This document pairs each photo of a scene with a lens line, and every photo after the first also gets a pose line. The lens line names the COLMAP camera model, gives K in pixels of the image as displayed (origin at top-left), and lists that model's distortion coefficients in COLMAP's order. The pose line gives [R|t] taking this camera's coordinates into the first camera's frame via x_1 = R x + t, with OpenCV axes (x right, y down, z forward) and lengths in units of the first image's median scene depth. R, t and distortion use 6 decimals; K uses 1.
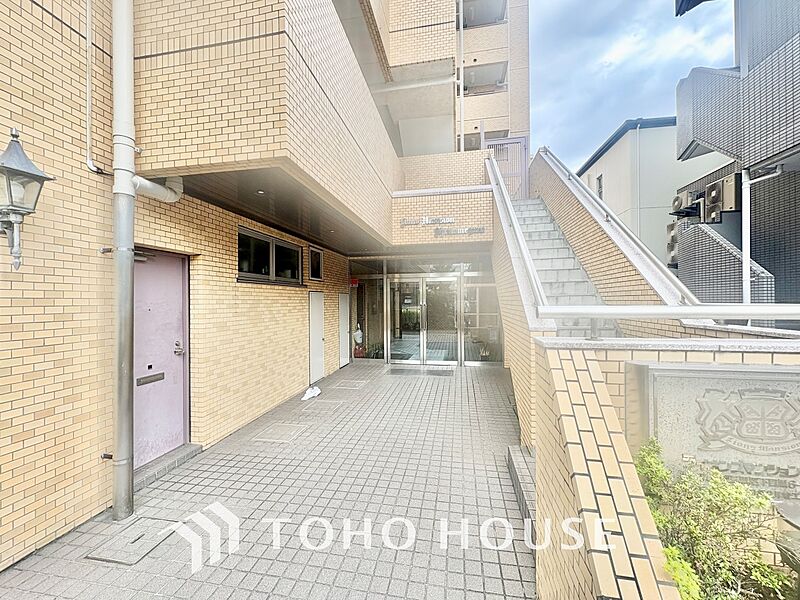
lens RADIAL K [[317.9, 0, 398.3], [0, 317.9, 302.2], [0, 0, 1]] dist [0.001123, -0.000901]
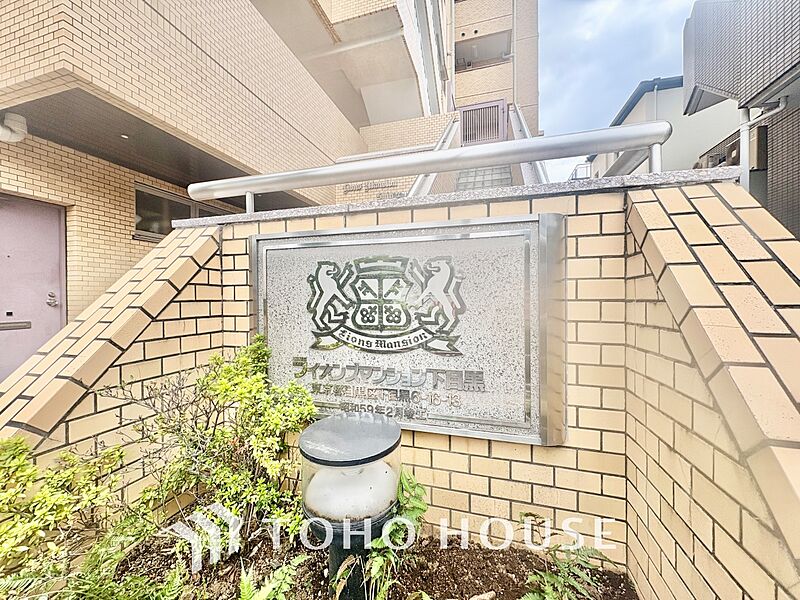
lens RADIAL K [[317.9, 0, 398.6], [0, 317.9, 303.3], [0, 0, 1]] dist [0.001123, -0.000901]
pose [[0.994368, 0.004616, -0.105882, 0.476038], [-0.003468, 0.999933, 0.011024, 0.138395], [0.105926, -0.010595, 0.994318, 0.124639]]
